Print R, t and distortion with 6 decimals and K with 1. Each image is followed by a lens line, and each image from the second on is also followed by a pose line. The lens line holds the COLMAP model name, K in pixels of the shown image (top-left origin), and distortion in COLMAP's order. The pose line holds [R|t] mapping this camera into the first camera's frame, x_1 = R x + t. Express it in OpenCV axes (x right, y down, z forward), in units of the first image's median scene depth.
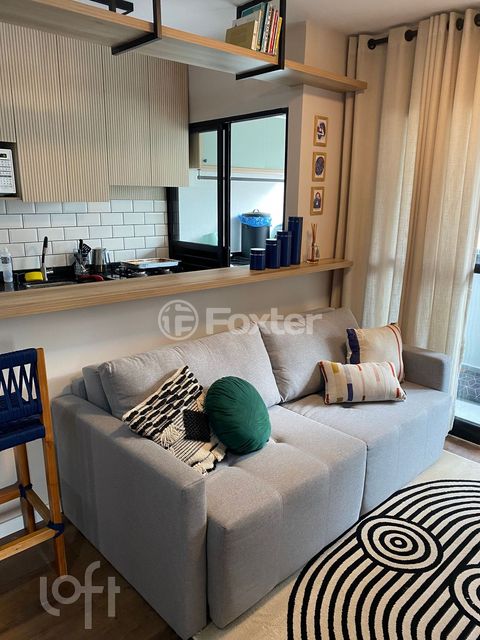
lens RADIAL K [[478.8, 0, 240.0], [0, 478.8, 320.0], [0, 0, 1]] dist [-0.002285, -0.007856]
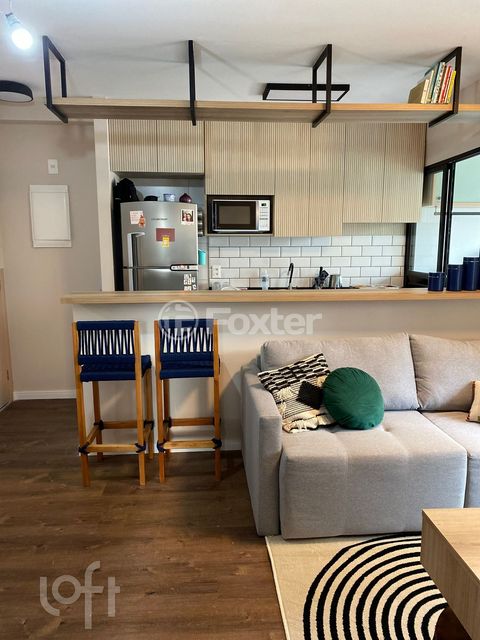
lens RADIAL K [[478.8, 0, 240.0], [0, 478.8, 320.0], [0, 0, 1]] dist [-0.002285, -0.007856]
pose [[0.771386, 0.086957, -0.630398, 0.437547], [-0.146178, 0.988343, -0.042538, 0.078094], [0.619351, 0.124964, 0.775106, -0.126655]]
